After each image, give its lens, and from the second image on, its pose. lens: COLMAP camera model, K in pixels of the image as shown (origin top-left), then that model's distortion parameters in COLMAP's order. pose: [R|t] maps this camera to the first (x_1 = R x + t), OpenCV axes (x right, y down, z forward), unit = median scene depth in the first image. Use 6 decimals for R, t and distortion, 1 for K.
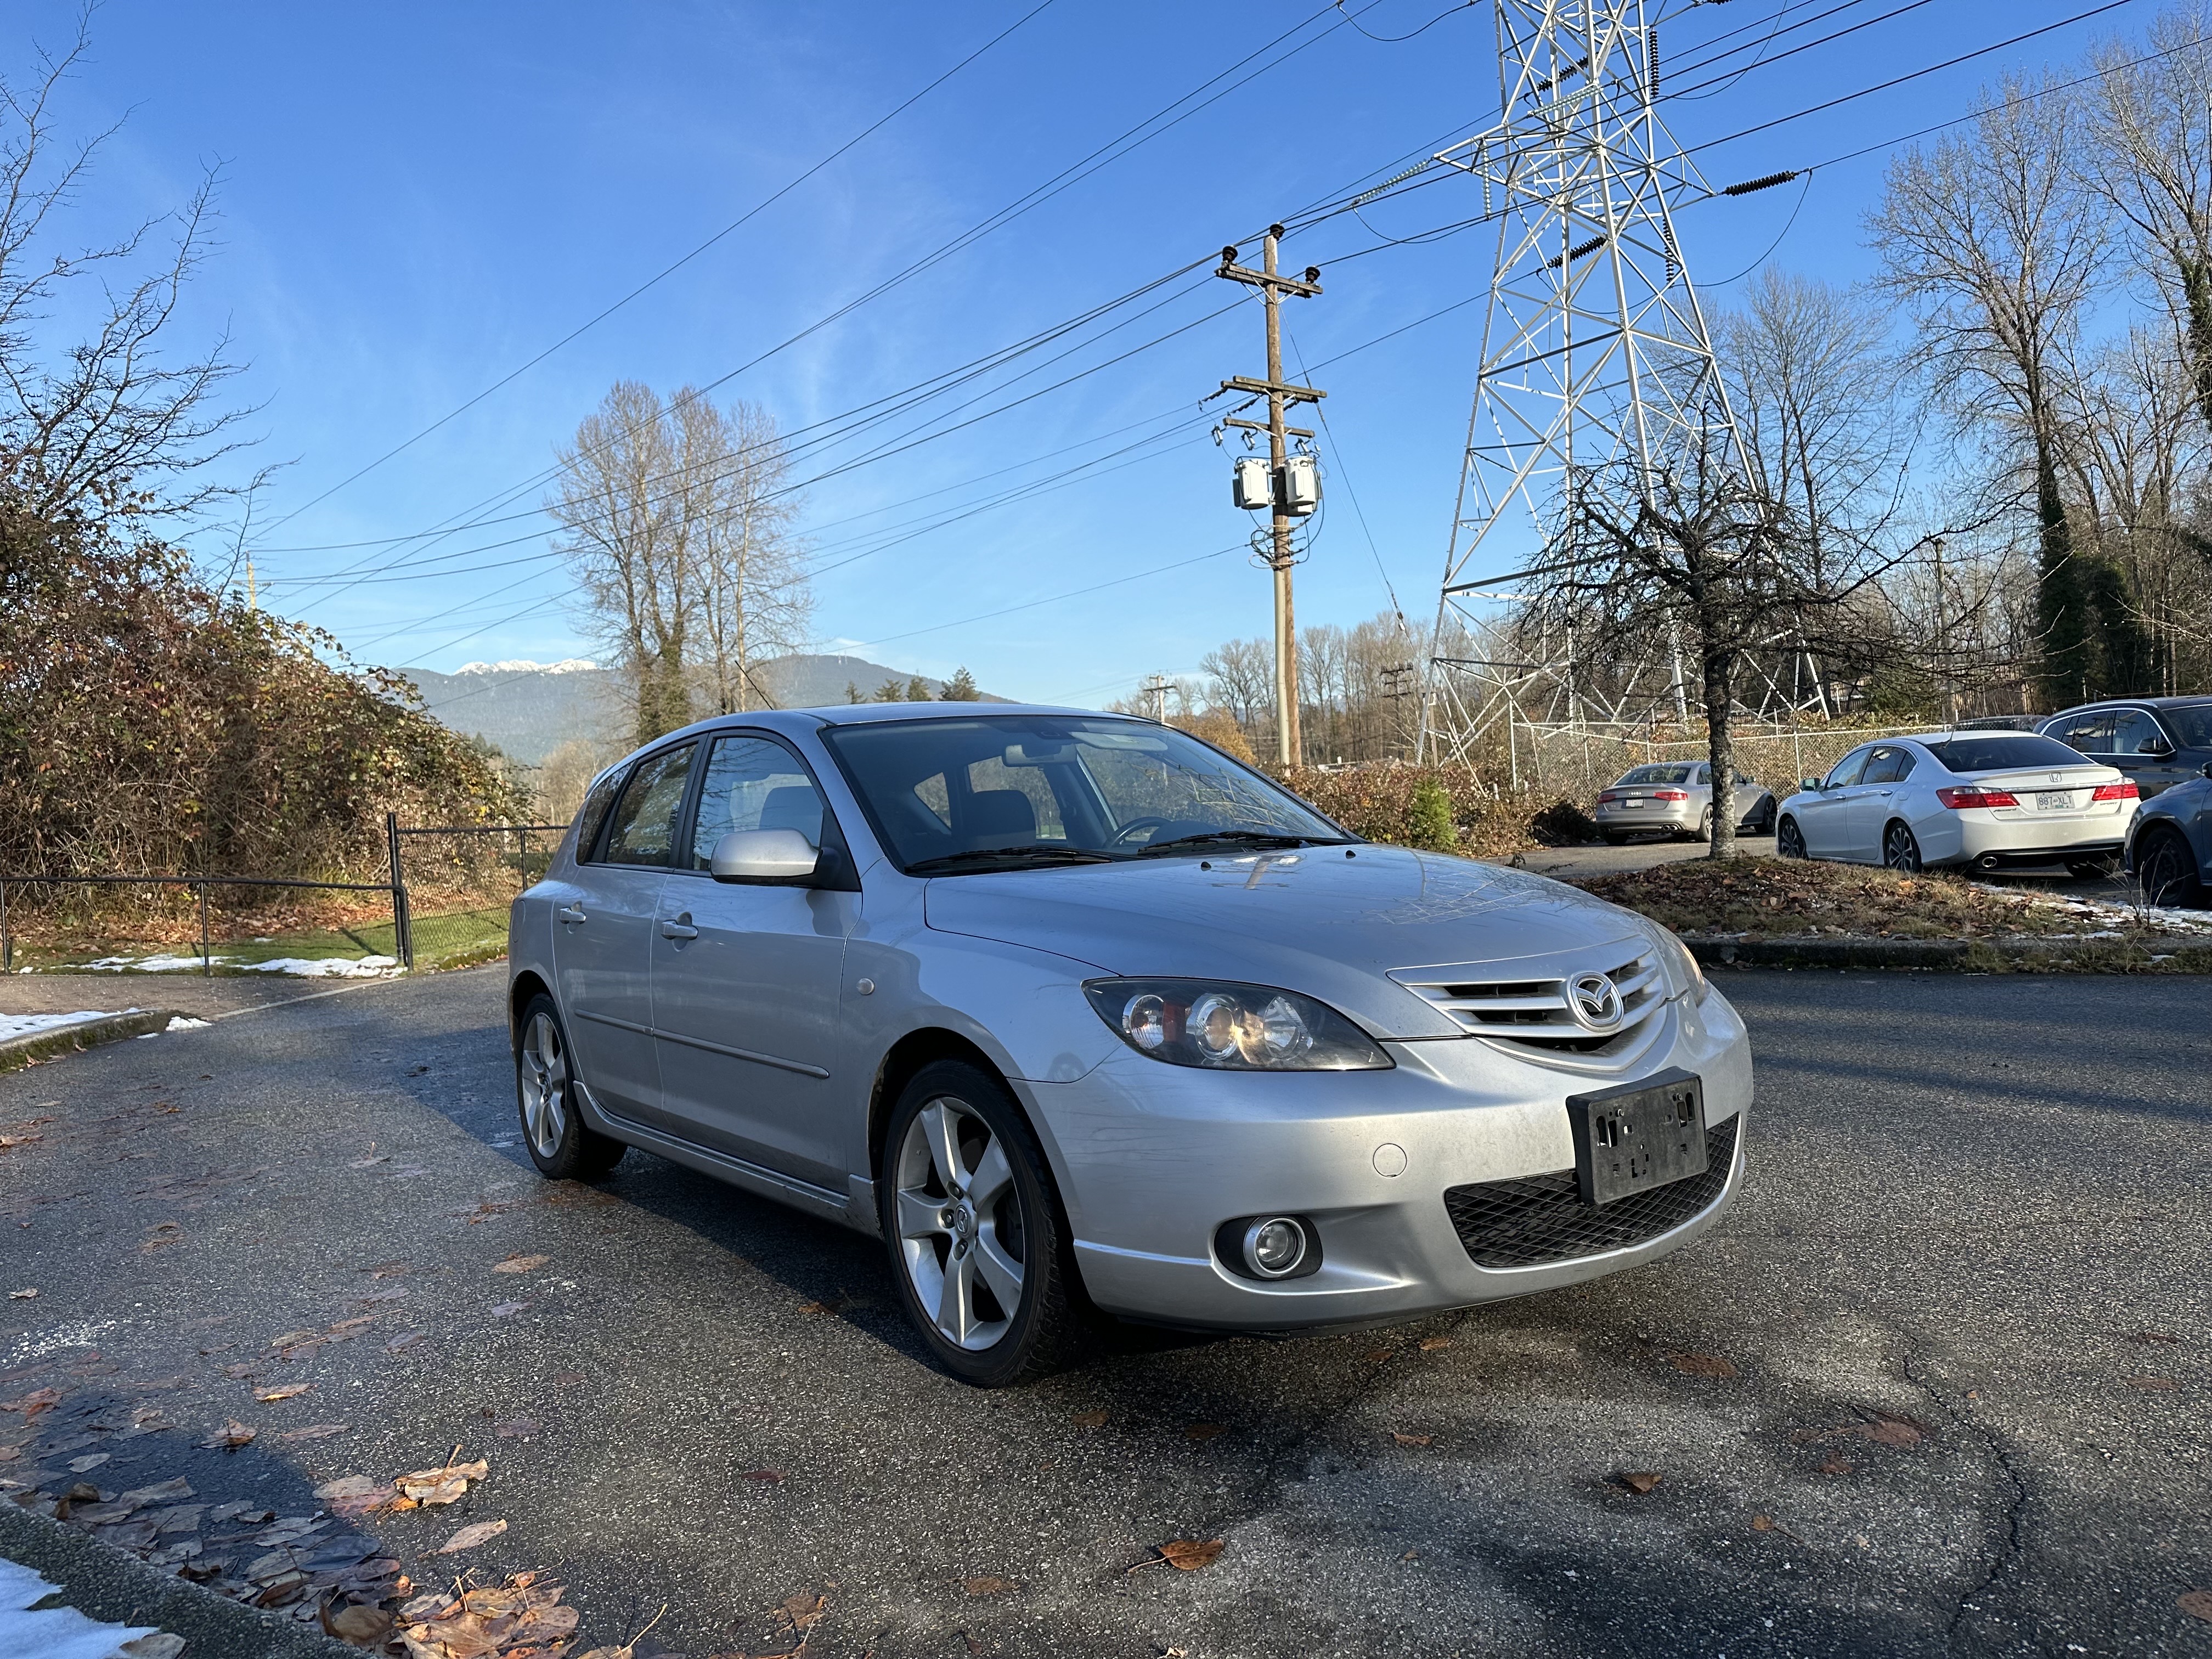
lens RADIAL K [[1576.3, 0, 1064.0], [0, 1576.3, 834.0], [0, 0, 1]] dist [0.118265, -0.181892]
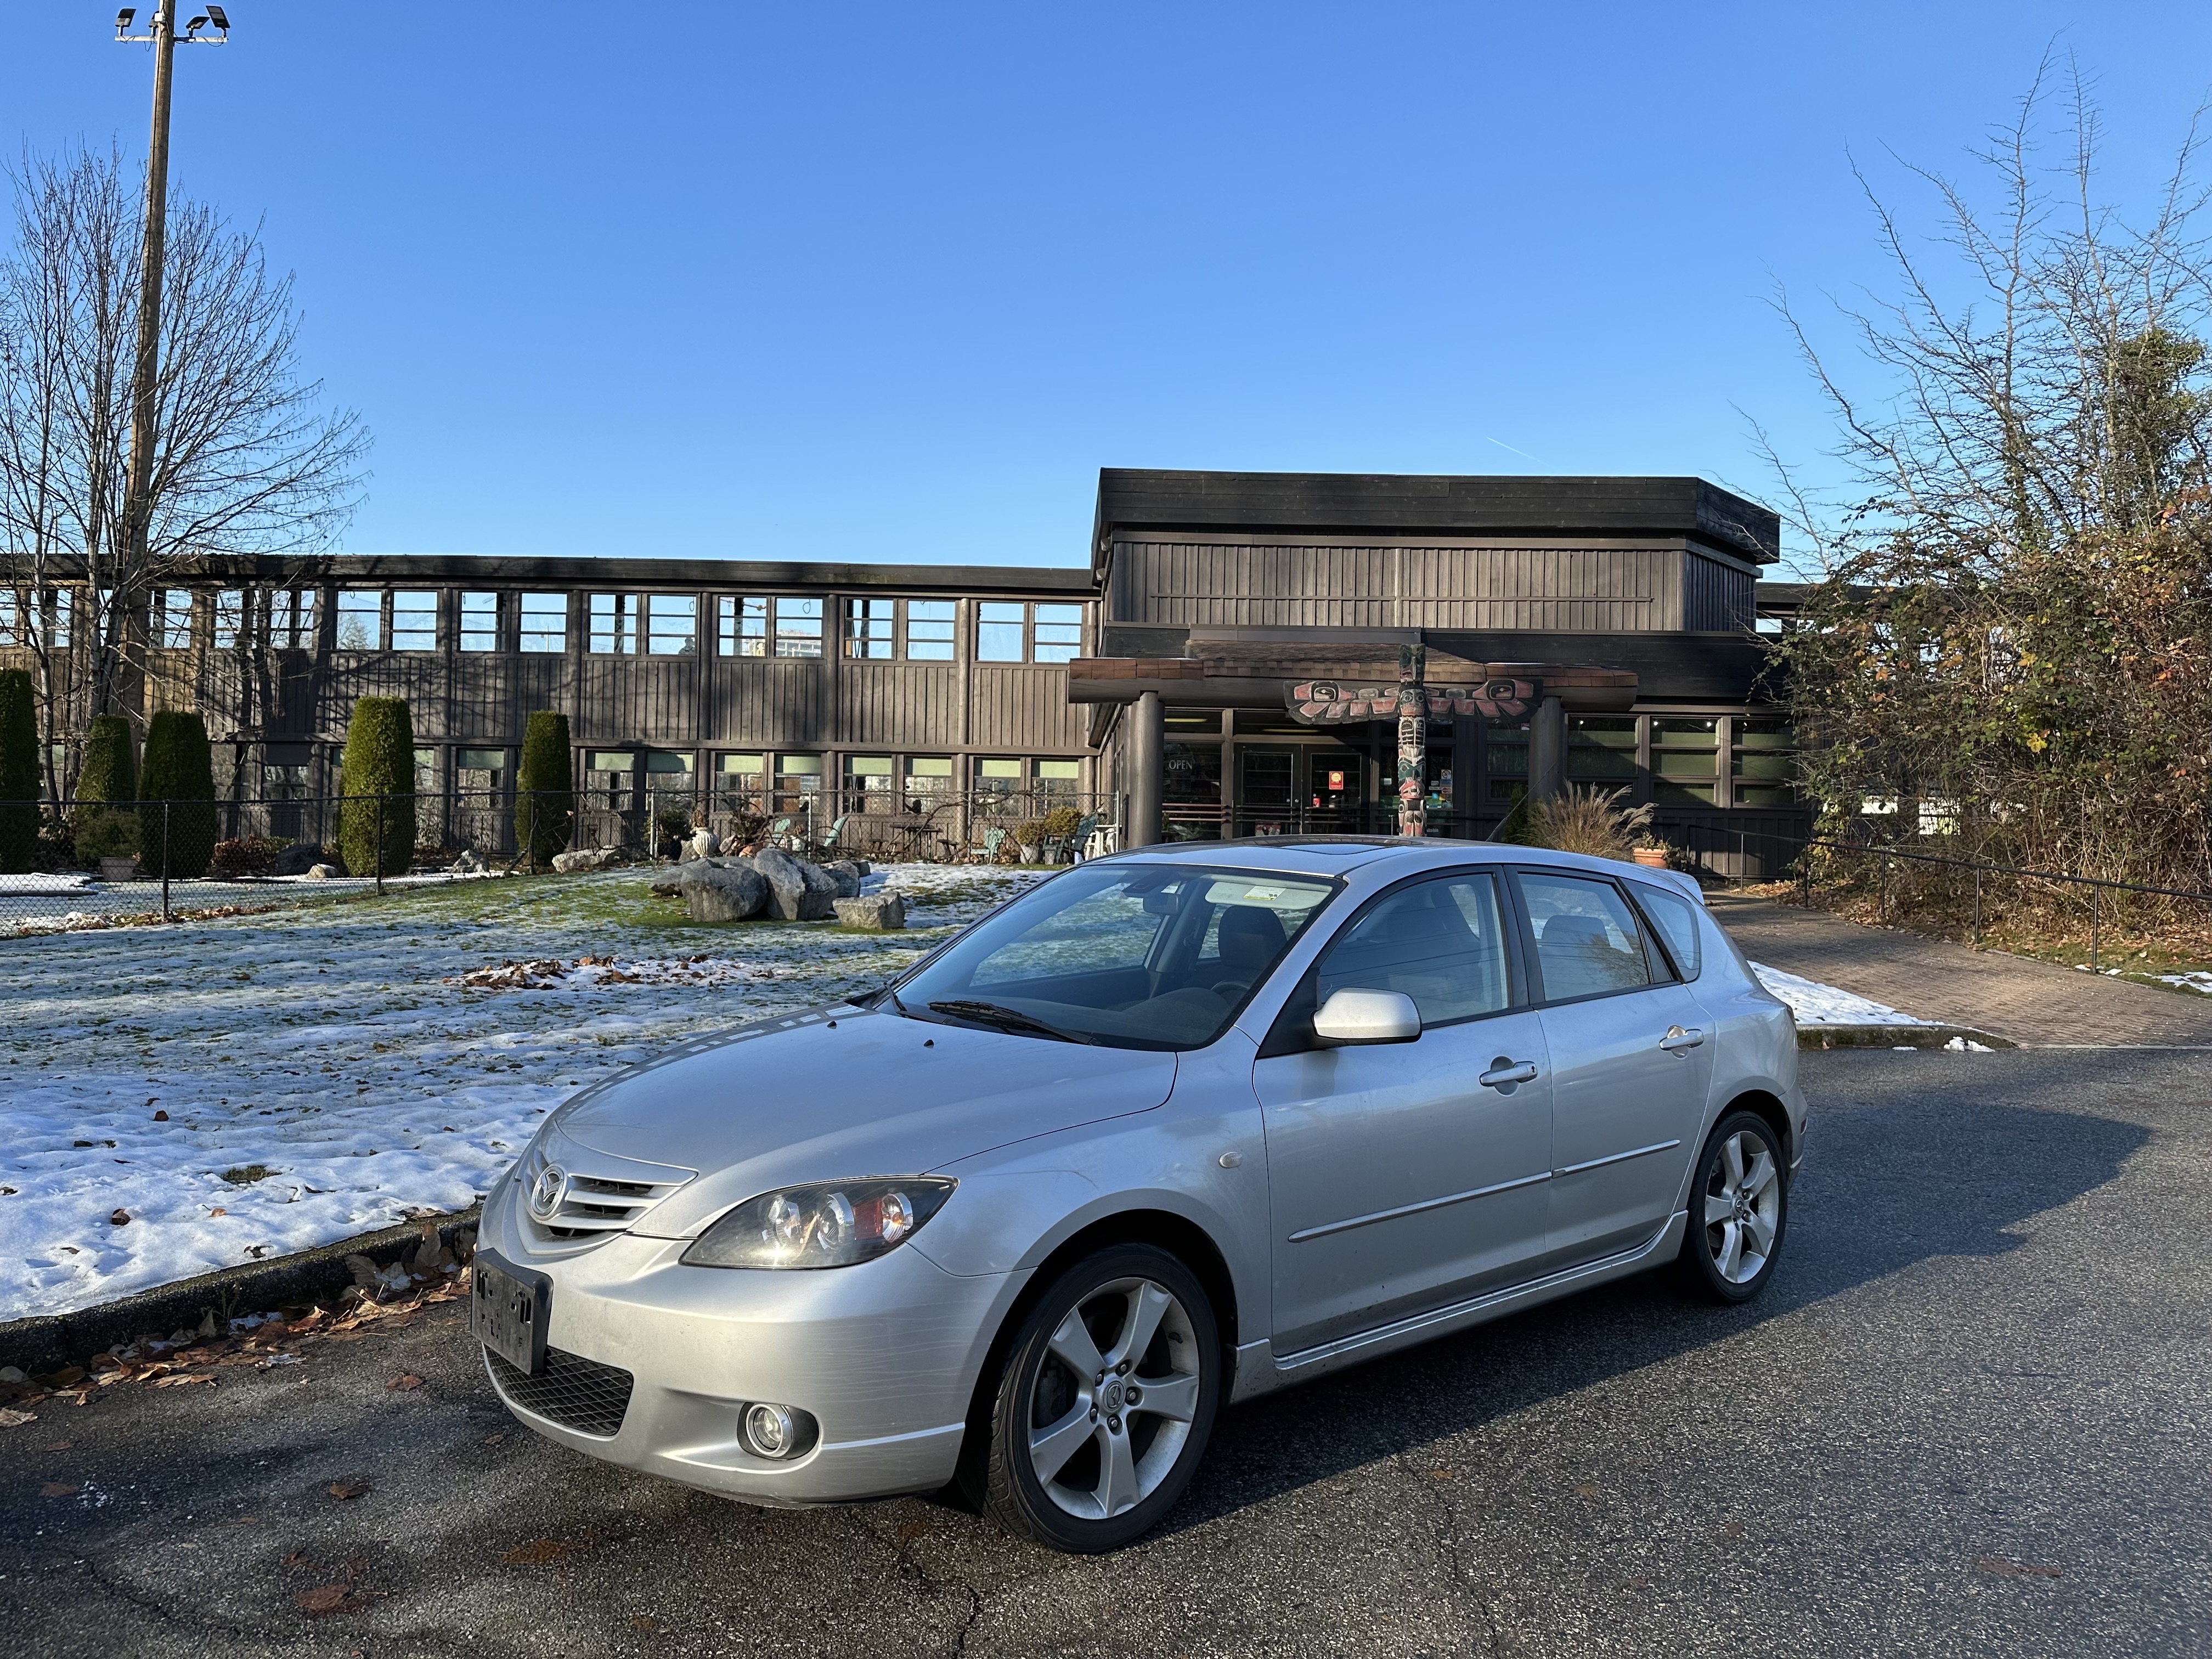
lens RADIAL K [[1547.6, 0, 1109.0], [0, 1547.6, 825.4], [0, 0, 1]] dist [0.090178, -0.106156]
pose [[0.063860, 0.053276, -0.996536, 0.121216], [-0.021454, 0.998417, 0.052002, -0.018945], [0.997728, 0.018059, 0.064902, 0.107950]]
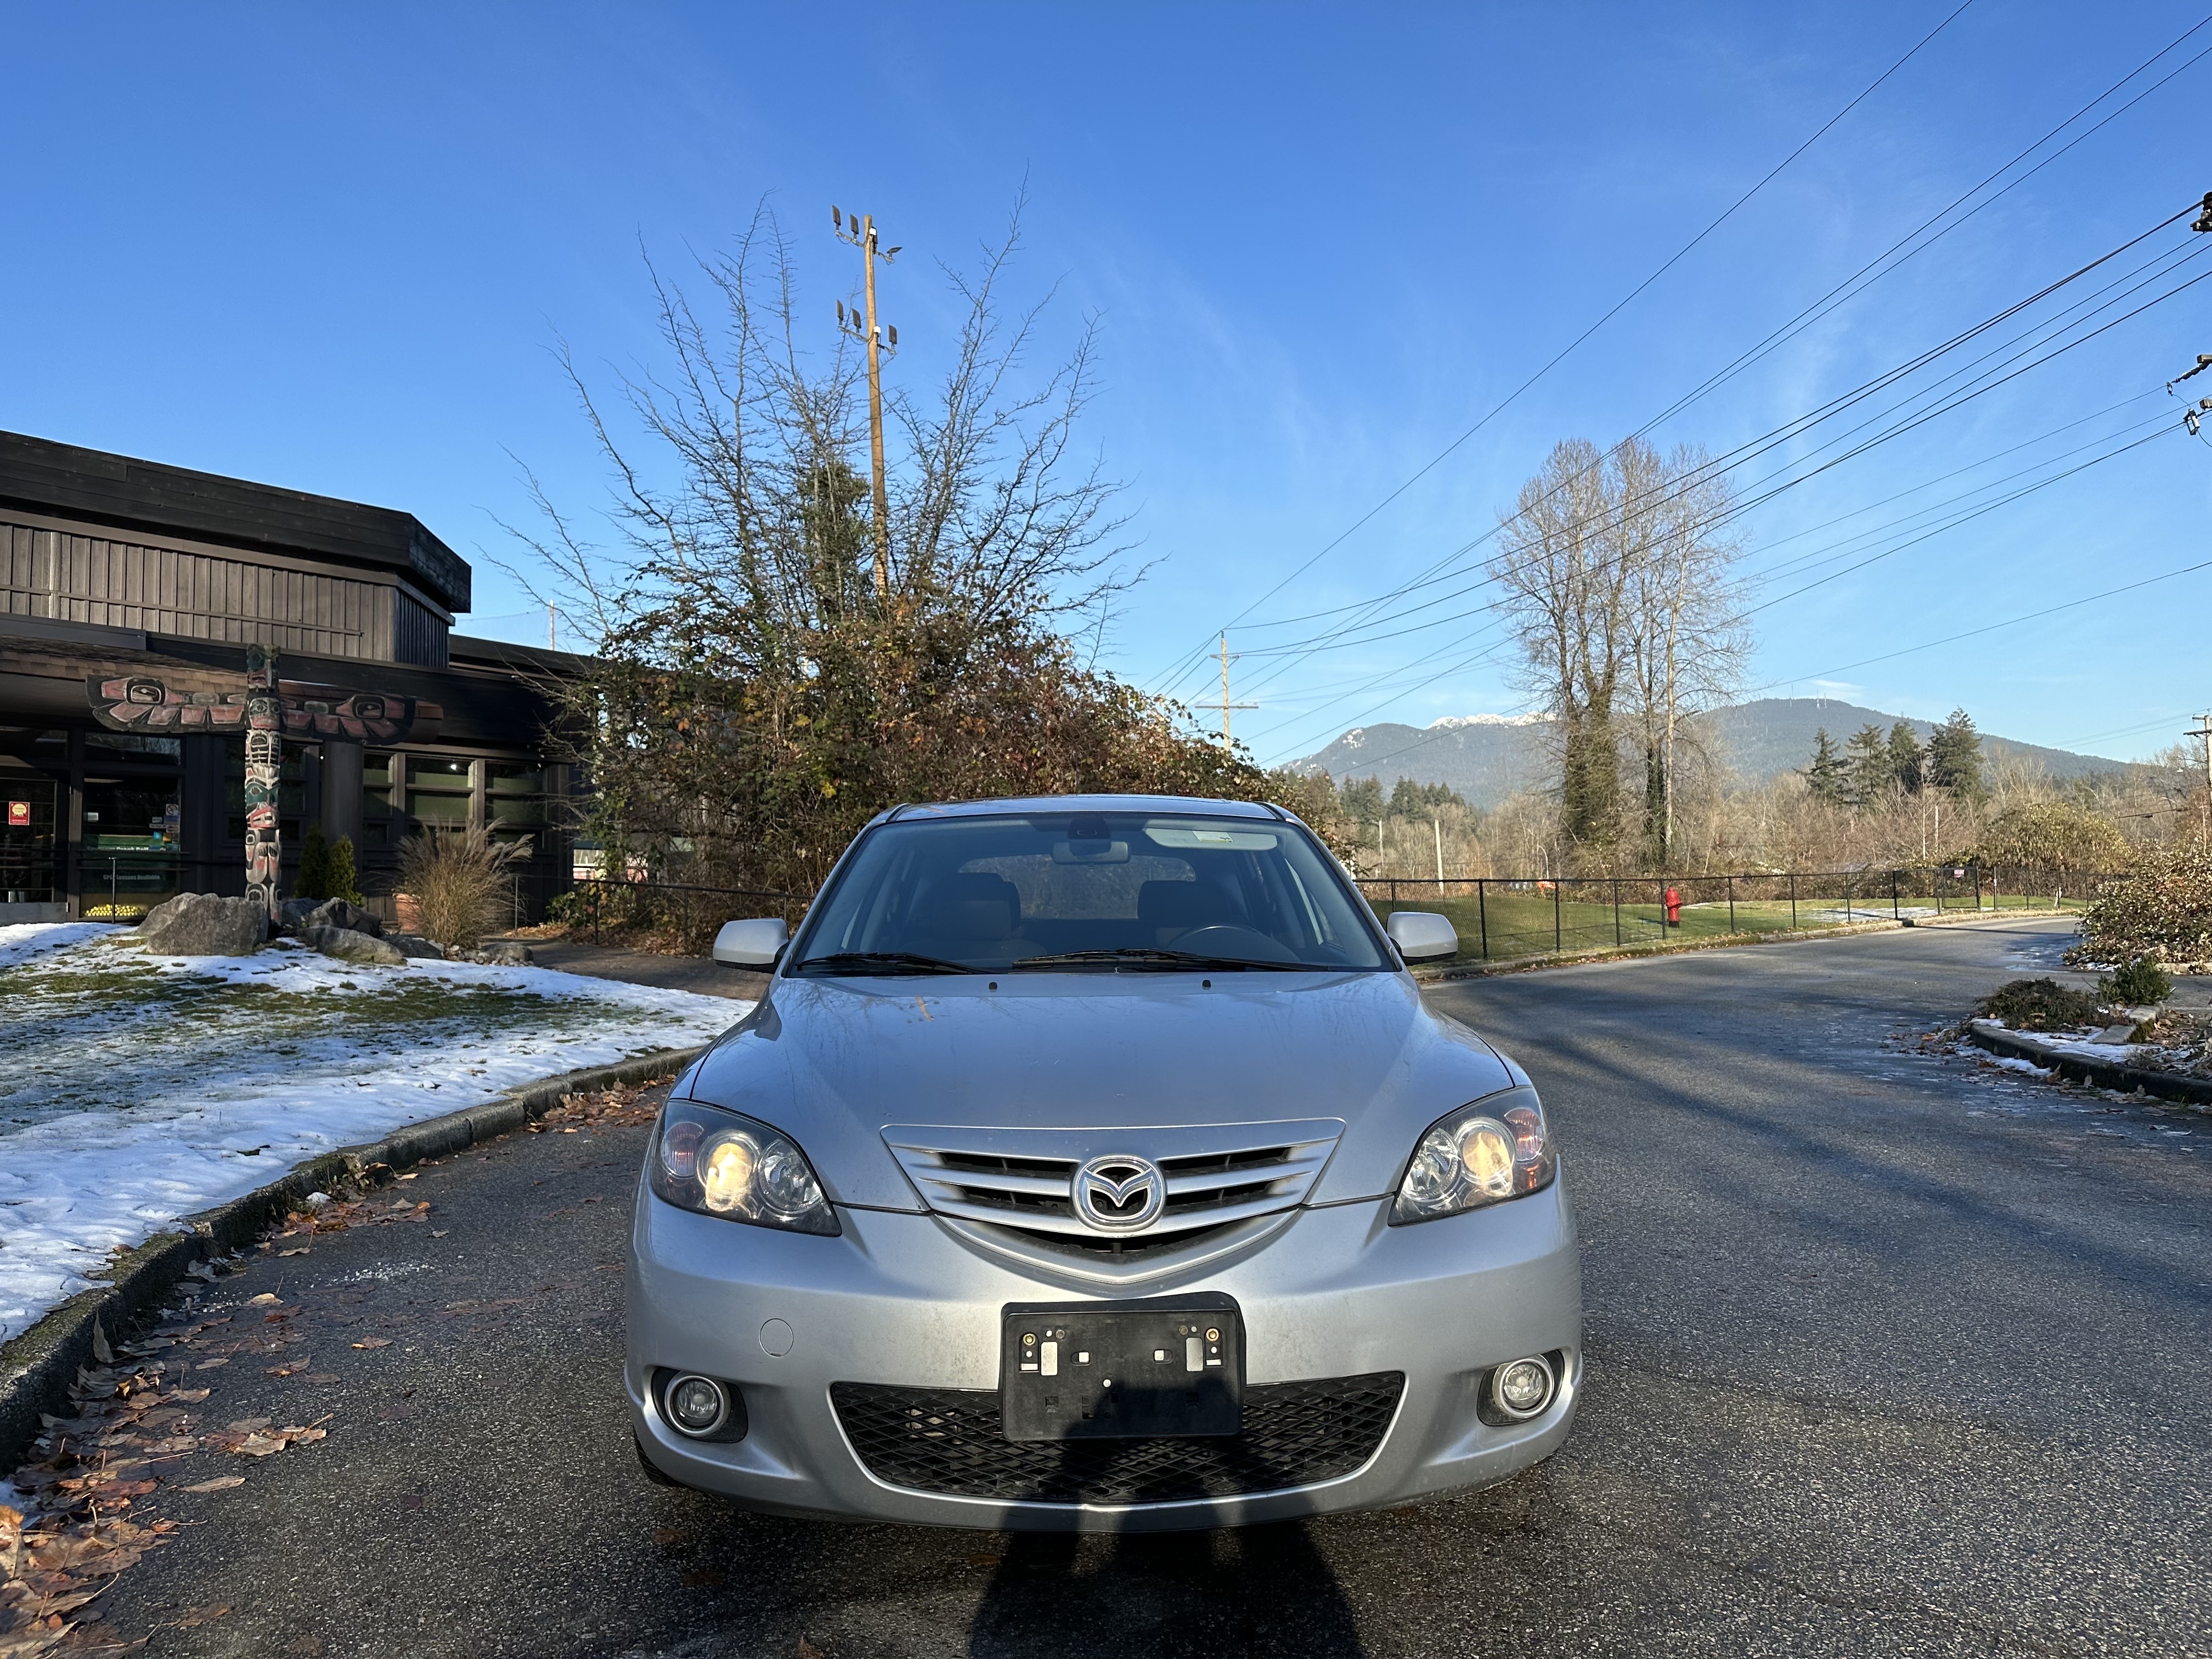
lens RADIAL K [[1547.6, 0, 1109.0], [0, 1547.6, 825.4], [0, 0, 1]] dist [0.090178, -0.106156]
pose [[0.818881, 0.021180, -0.573572, 0.064195], [-0.040221, 0.998980, -0.020534, -0.005704], [0.572552, 0.039885, 0.818898, 0.026524]]
